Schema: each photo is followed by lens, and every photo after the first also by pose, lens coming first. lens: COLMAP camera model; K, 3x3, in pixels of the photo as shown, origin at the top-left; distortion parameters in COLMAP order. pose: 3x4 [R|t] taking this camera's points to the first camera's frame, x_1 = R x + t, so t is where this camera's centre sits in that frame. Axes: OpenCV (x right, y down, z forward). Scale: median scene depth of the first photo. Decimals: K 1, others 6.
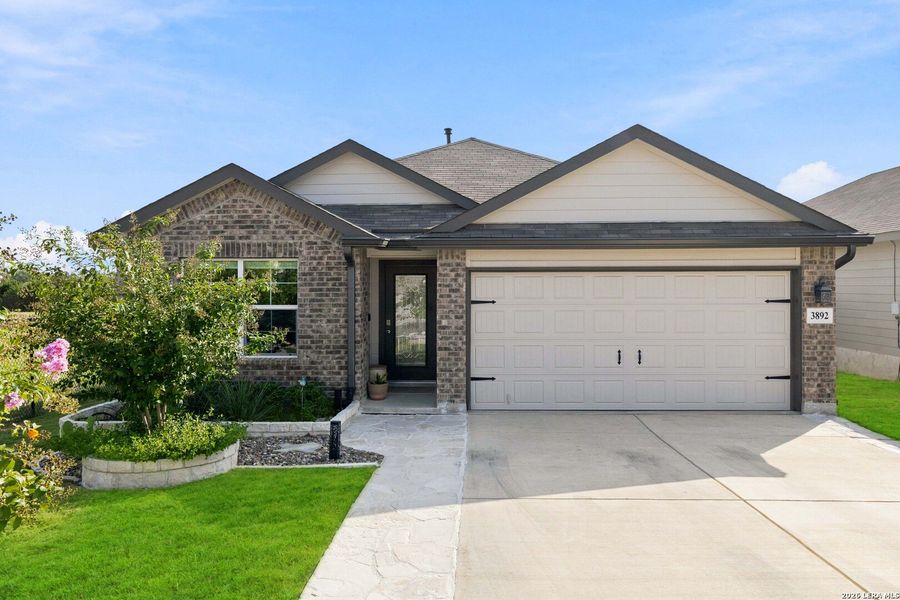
lens RADIAL K [[672.4, 0, 450.1], [0, 672.4, 295.5], [0, 0, 1]] dist [-0.001786, -0.006603]
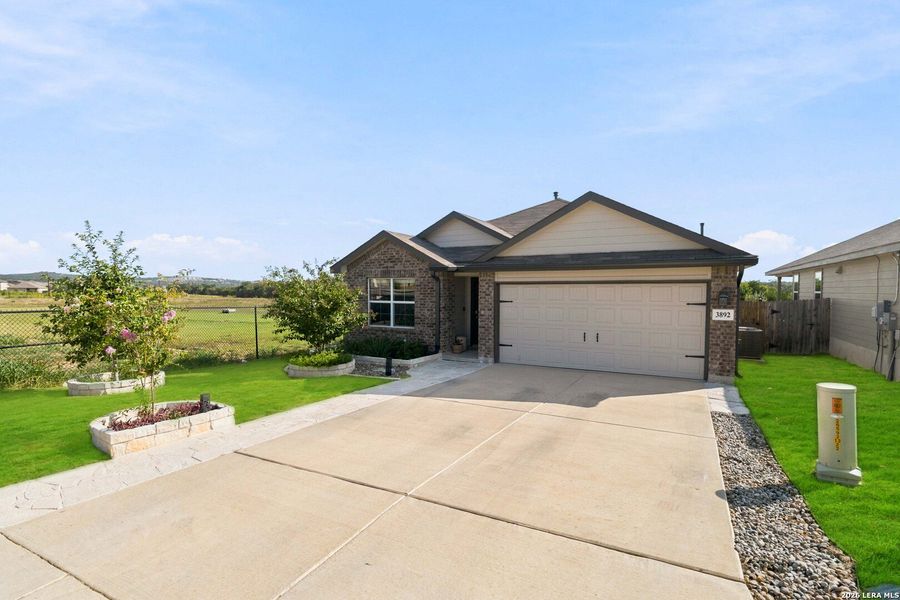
lens RADIAL K [[427.2, 0, 446.5], [0, 427.2, 315.1], [0, 0, 1]] dist [0.001460, 0.002894]
pose [[0.895365, 0.030622, -0.444278, 0.413730], [-0.012745, 0.998986, 0.043171, -0.001008], [0.445150, -0.032991, 0.894848, -0.065728]]
